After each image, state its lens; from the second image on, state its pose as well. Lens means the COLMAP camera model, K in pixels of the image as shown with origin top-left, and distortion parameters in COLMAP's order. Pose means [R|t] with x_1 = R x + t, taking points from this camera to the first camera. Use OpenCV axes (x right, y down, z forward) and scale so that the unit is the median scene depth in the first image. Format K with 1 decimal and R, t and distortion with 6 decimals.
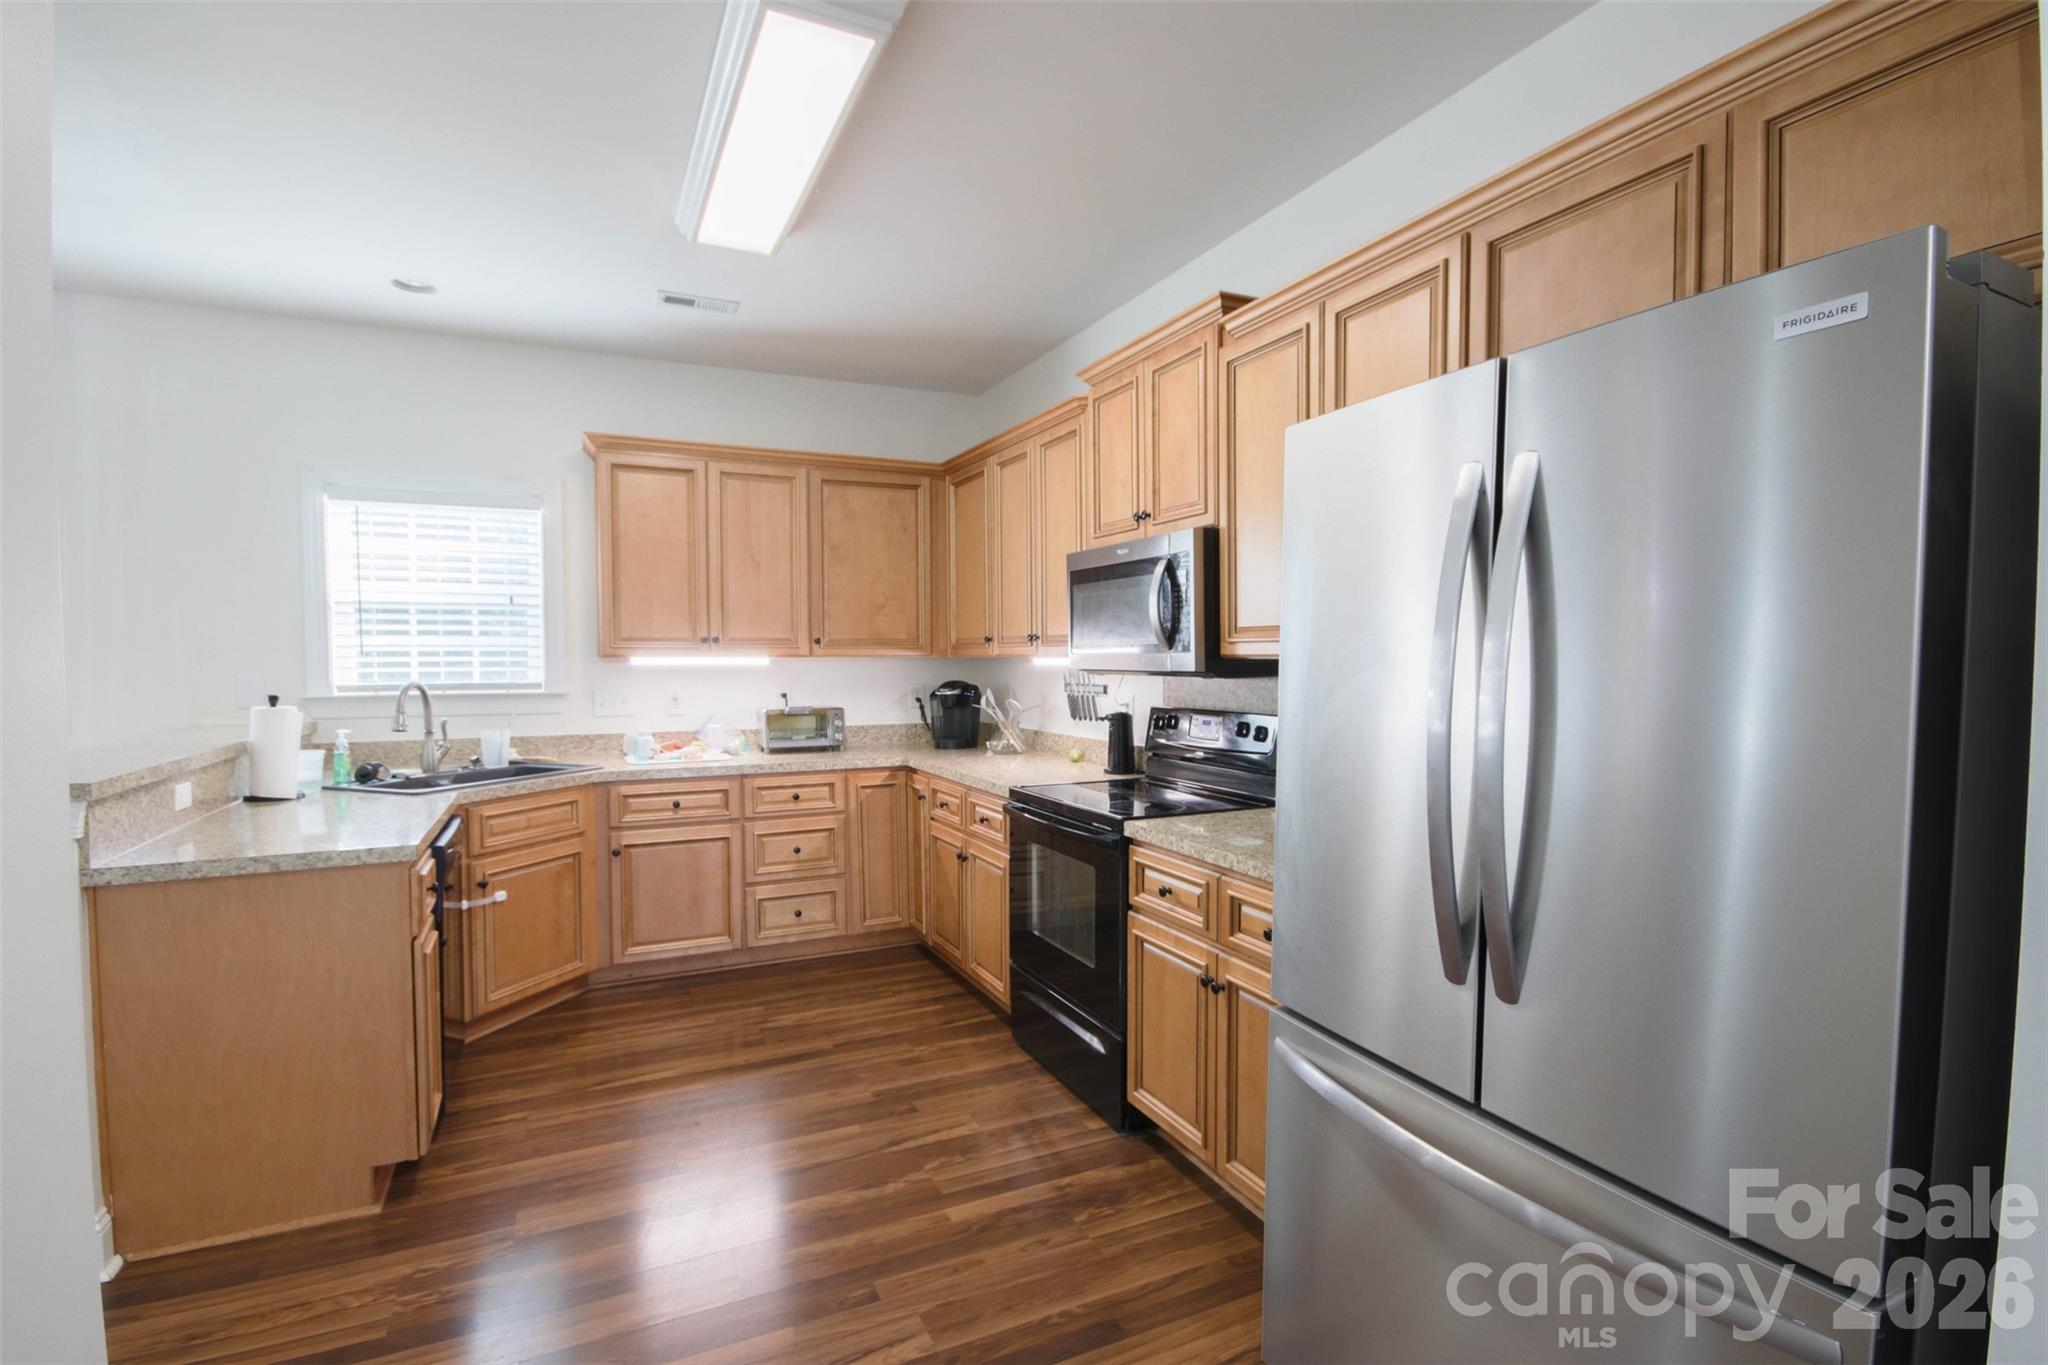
lens RADIAL K [[949.1, 0, 1009.3], [0, 949.1, 698.9], [0, 0, 1]] dist [0.003258, -0.006601]
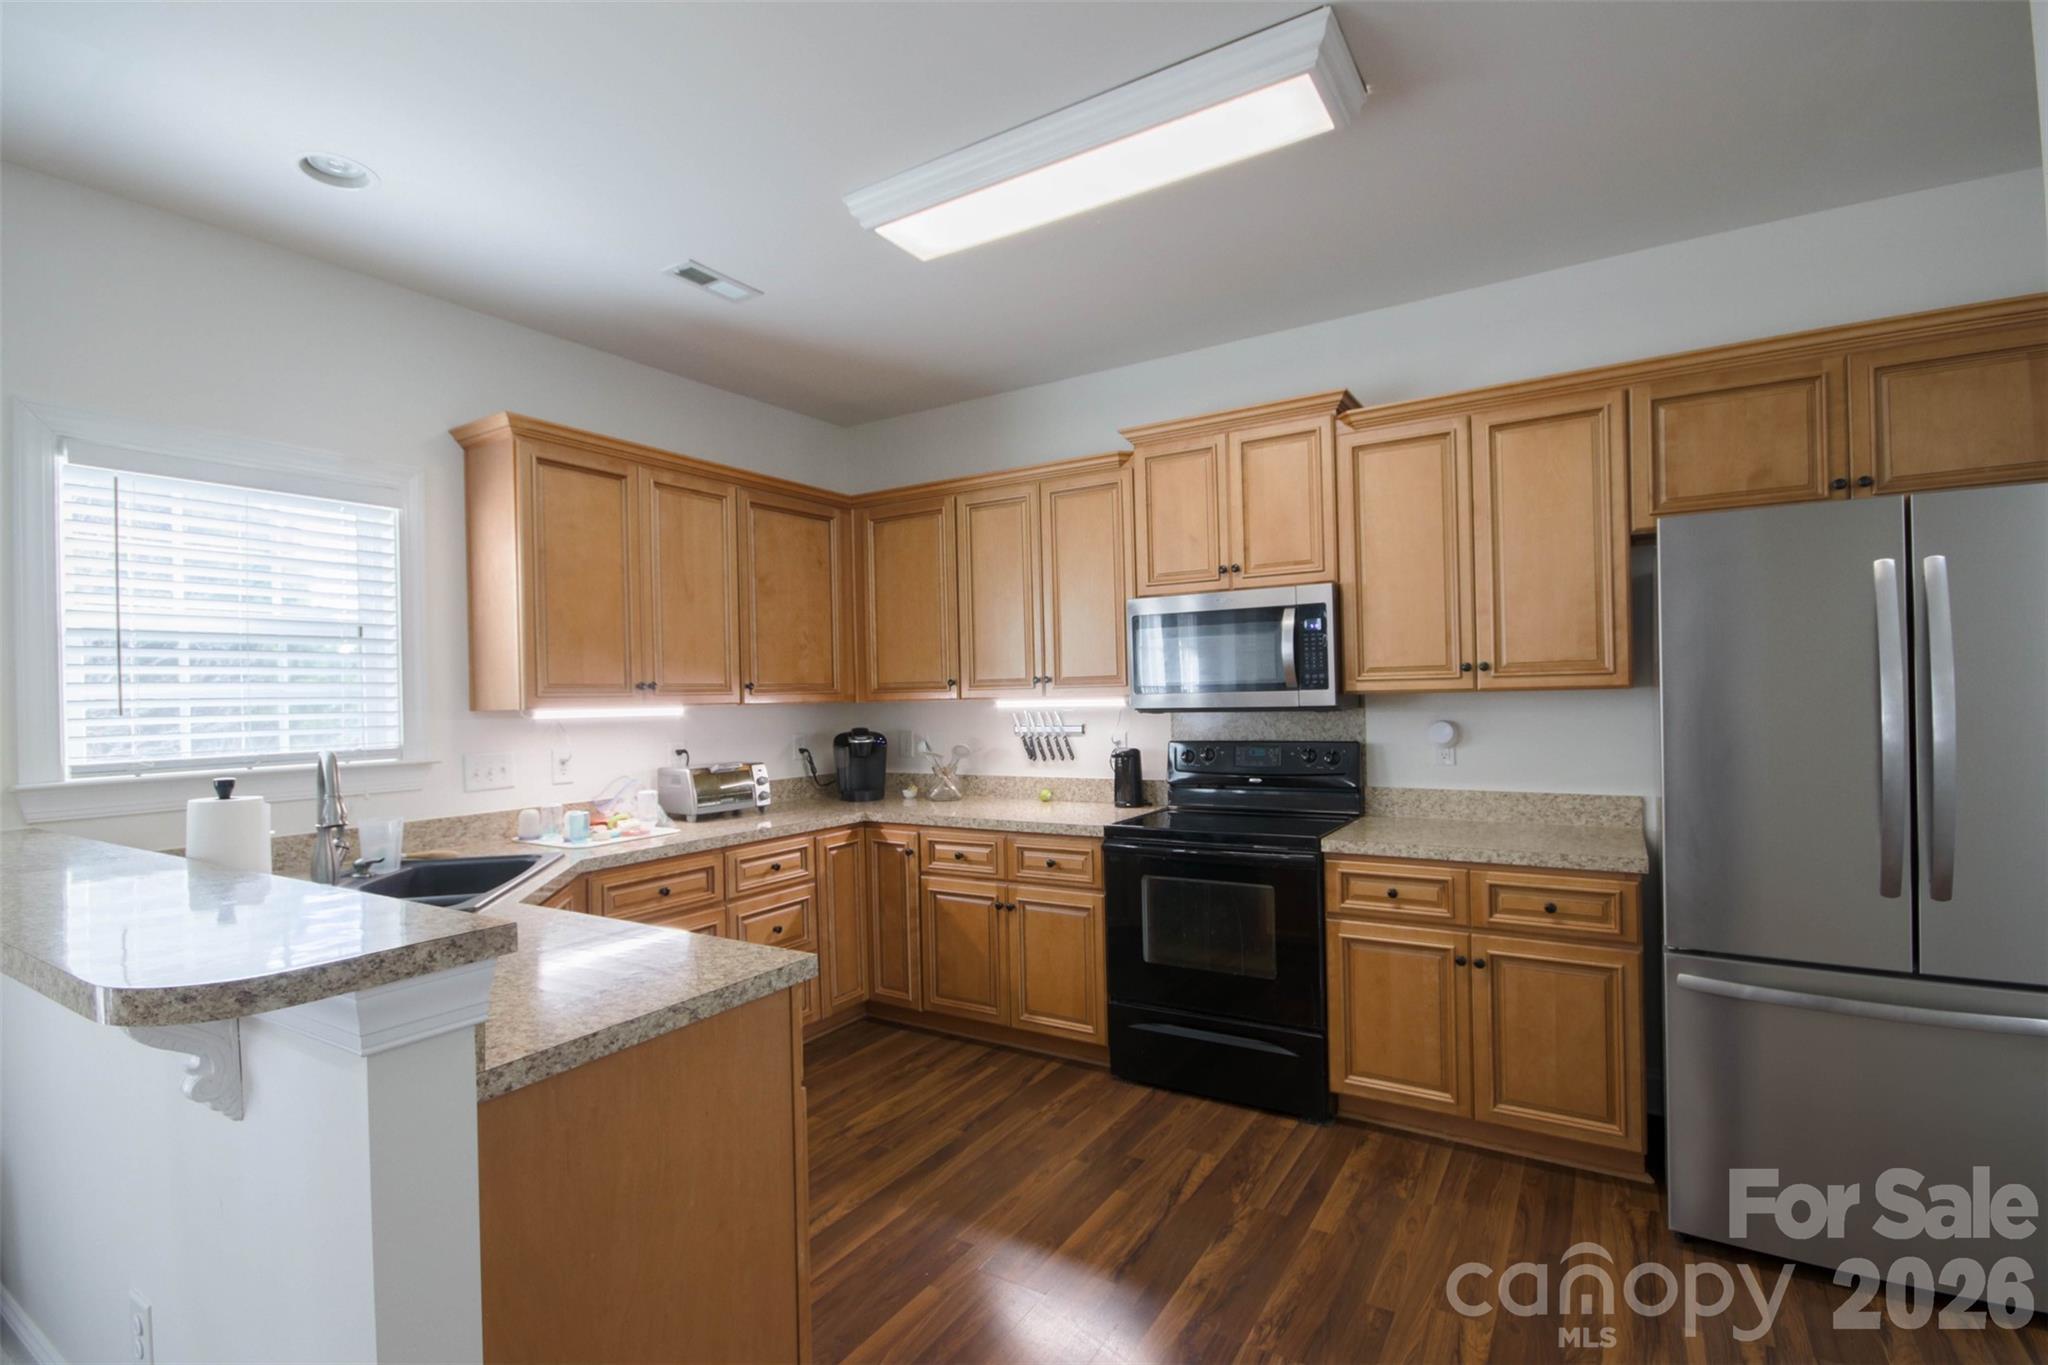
lens RADIAL K [[949.1, 0, 1018.1], [0, 949.1, 697.3], [0, 0, 1]] dist [0.003258, -0.006601]
pose [[0.839608, -0.016875, 0.542931, -0.499461], [0.044116, 0.998334, -0.037192, -0.008385], [-0.541399, 0.055179, 0.838953, 0.152144]]
